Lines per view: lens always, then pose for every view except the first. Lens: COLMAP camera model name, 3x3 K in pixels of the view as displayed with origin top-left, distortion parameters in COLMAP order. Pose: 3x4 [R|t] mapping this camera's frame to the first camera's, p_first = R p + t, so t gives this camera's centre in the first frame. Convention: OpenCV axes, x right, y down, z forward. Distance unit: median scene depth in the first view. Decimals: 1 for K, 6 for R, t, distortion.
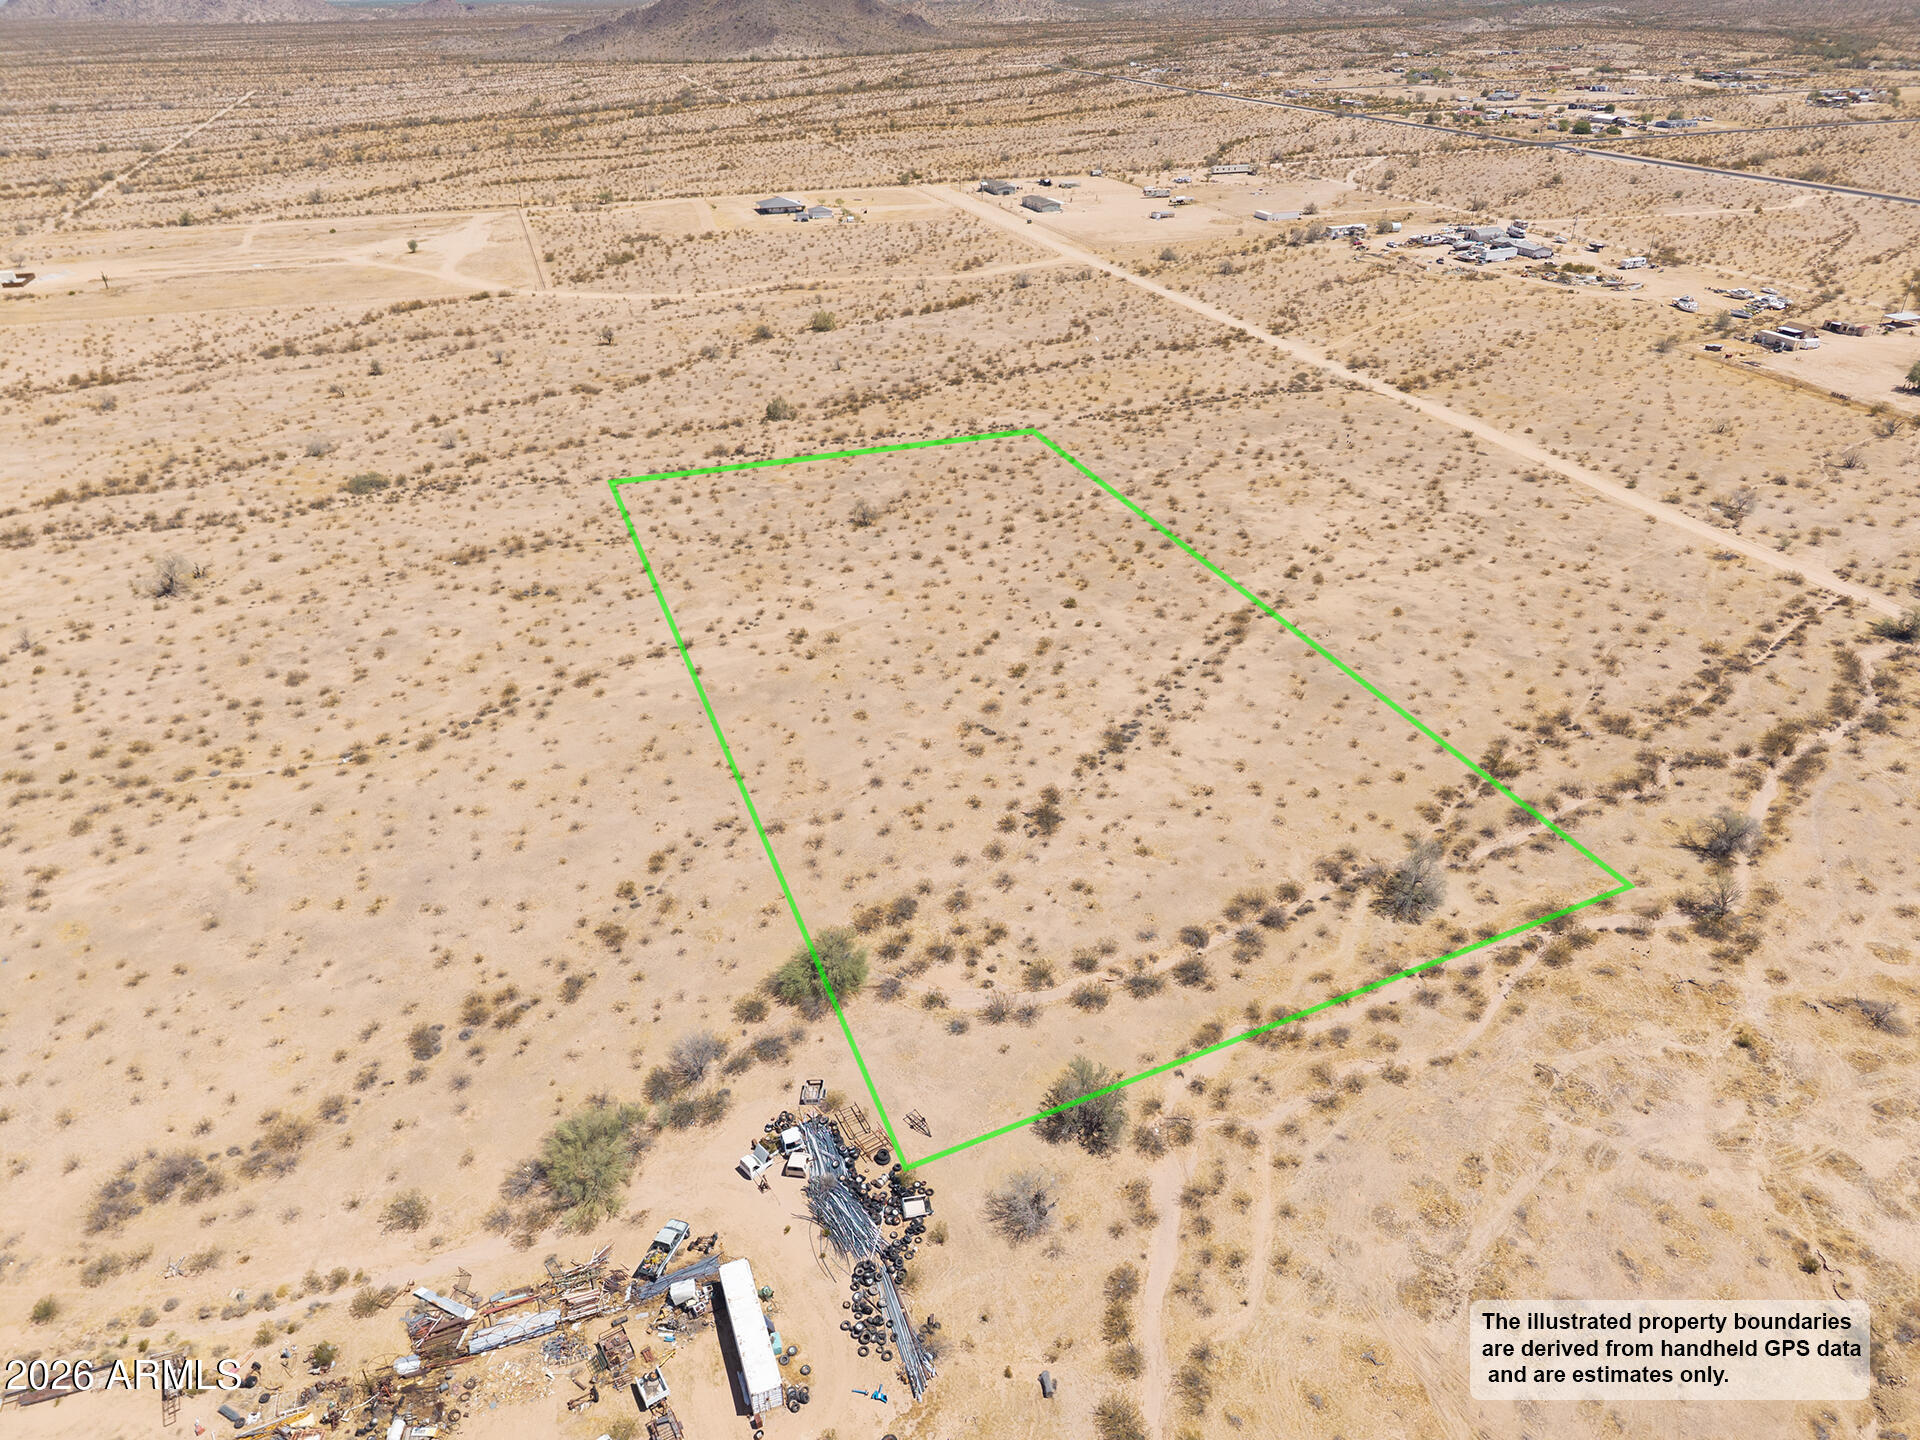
lens RADIAL K [[1273.1, 0, 960.5], [0, 1273.1, 727.1], [0, 0, 1]] dist [0.031541, -0.035196]
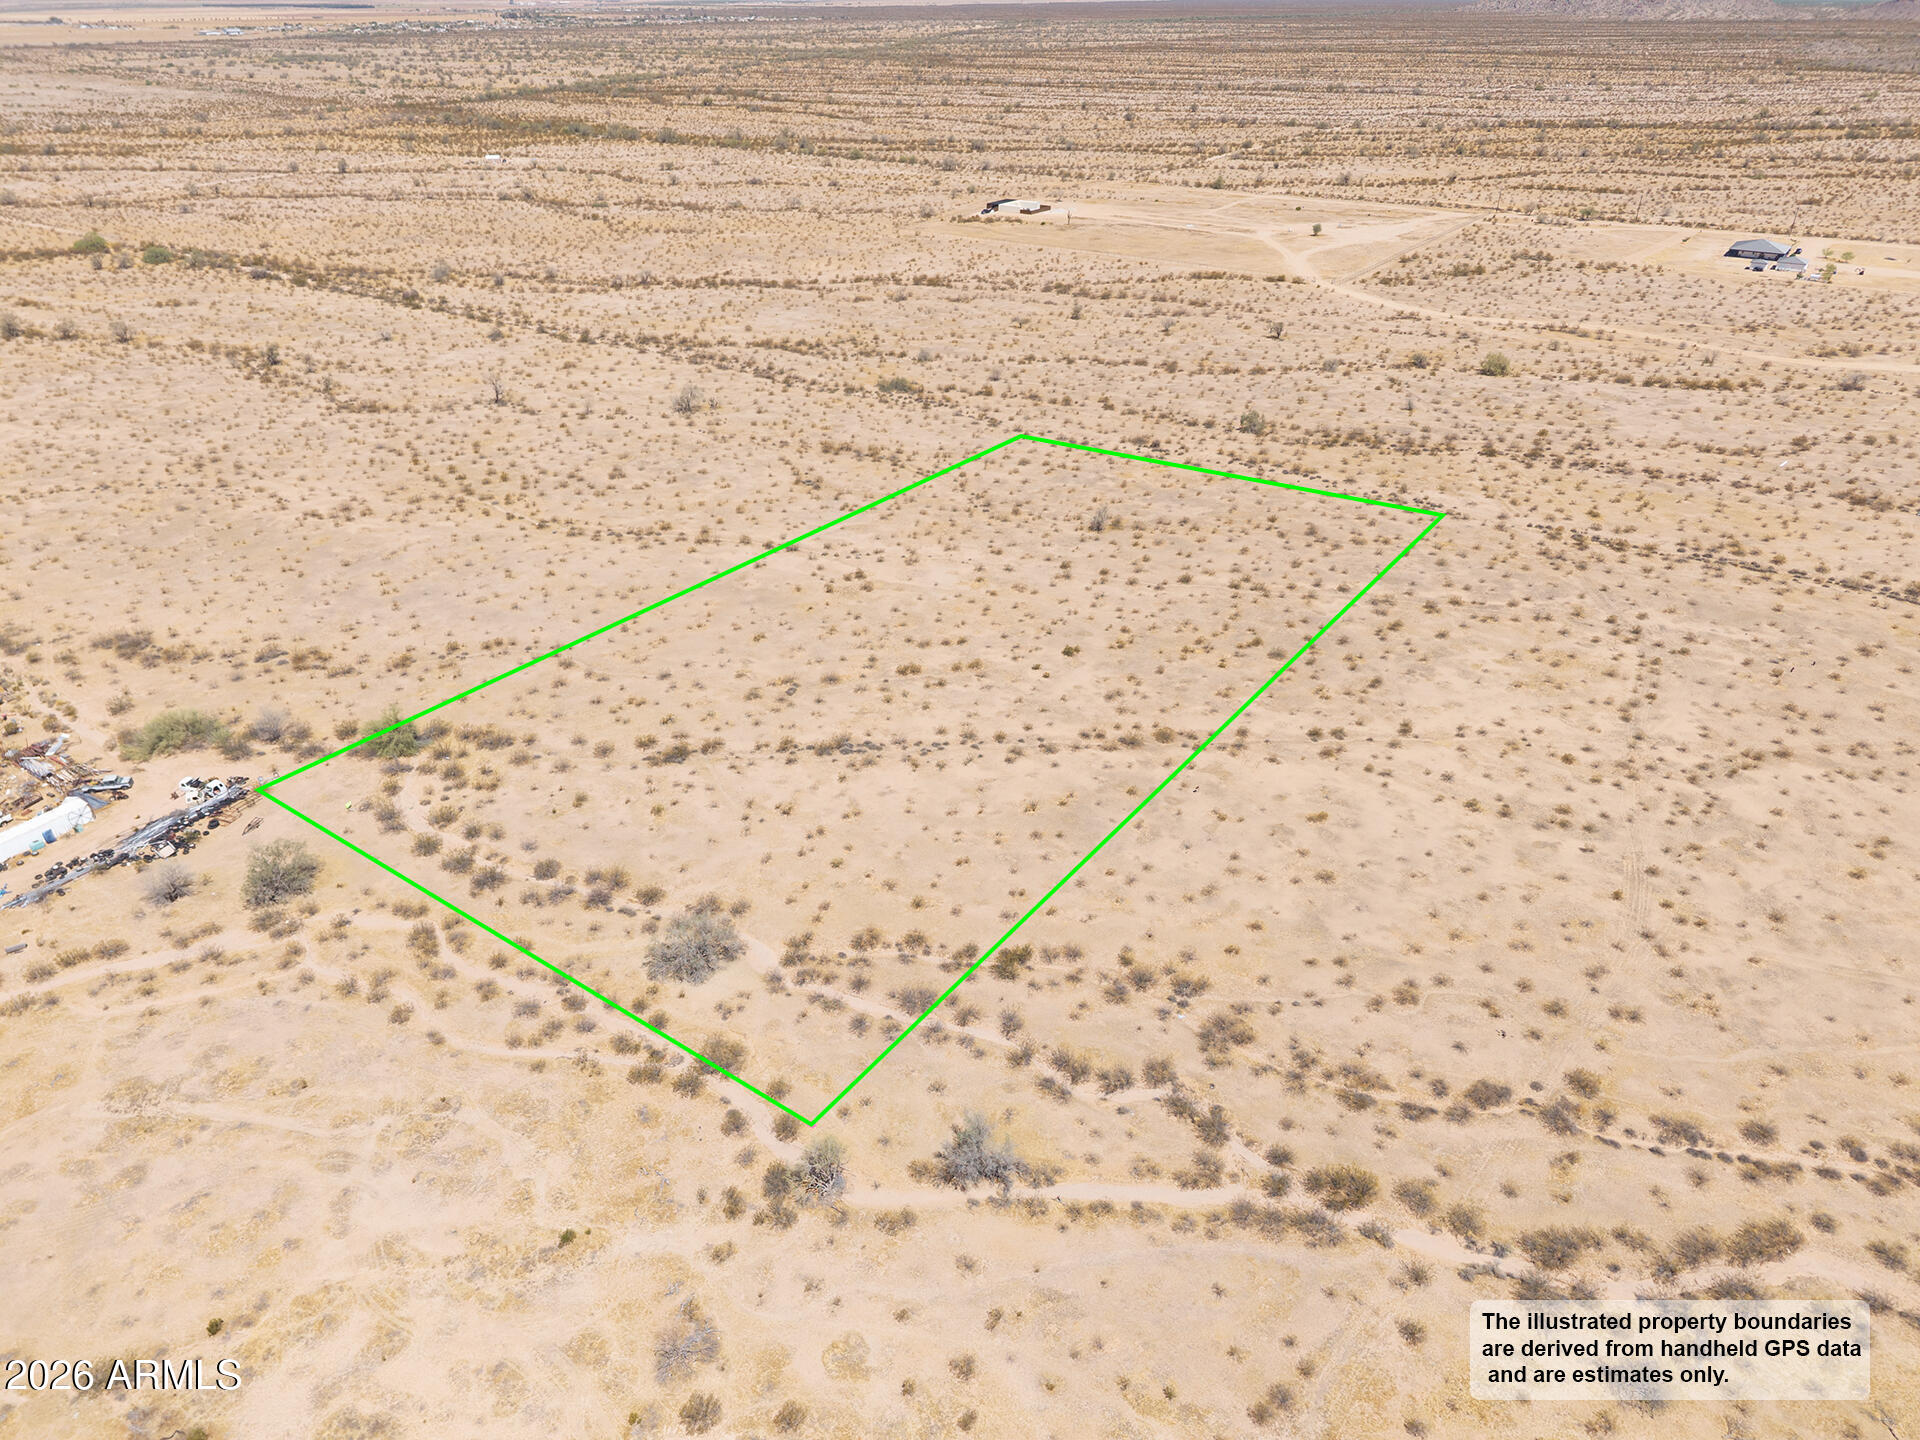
lens RADIAL K [[1273.1, 0, 960.5], [0, 1273.1, 727.1], [0, 0, 1]] dist [0.031541, -0.035196]
pose [[0.579008, 0.414913, -0.701852, 0.804610], [-0.414353, 0.891121, 0.184973, -0.209705], [0.702183, 0.183713, 0.687887, 0.359145]]
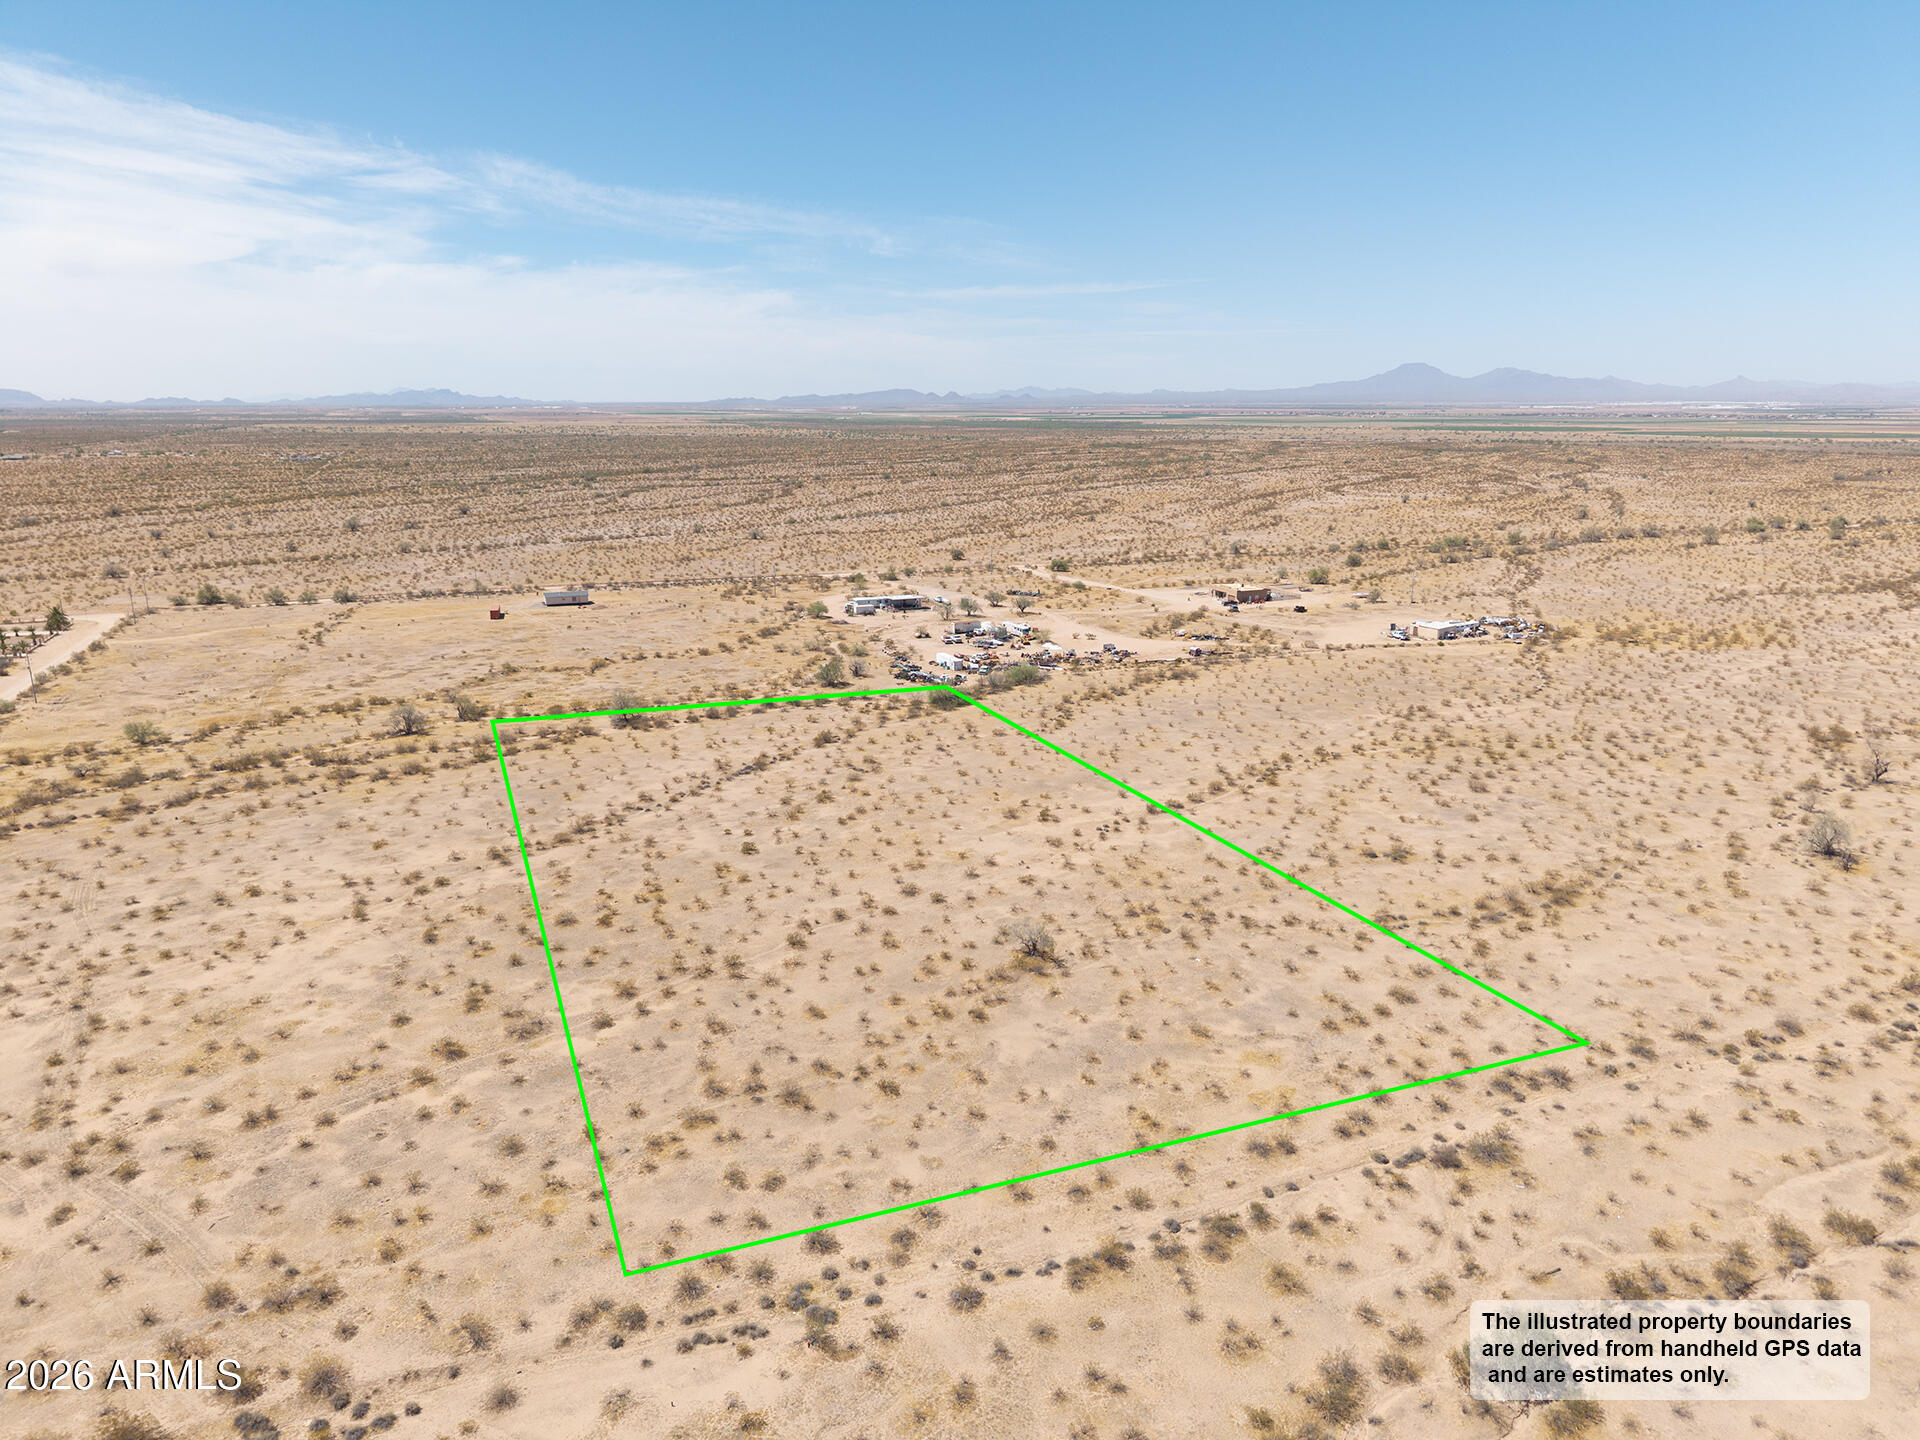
lens RADIAL K [[1273.1, 0, 960.5], [0, 1273.1, 727.1], [0, 0, 1]] dist [0.031541, -0.035196]
pose [[-0.998613, 0.016532, -0.049978, -0.015736], [-0.023476, 0.709905, 0.703906, -0.860427], [0.047116, 0.704103, -0.708533, 1.757538]]
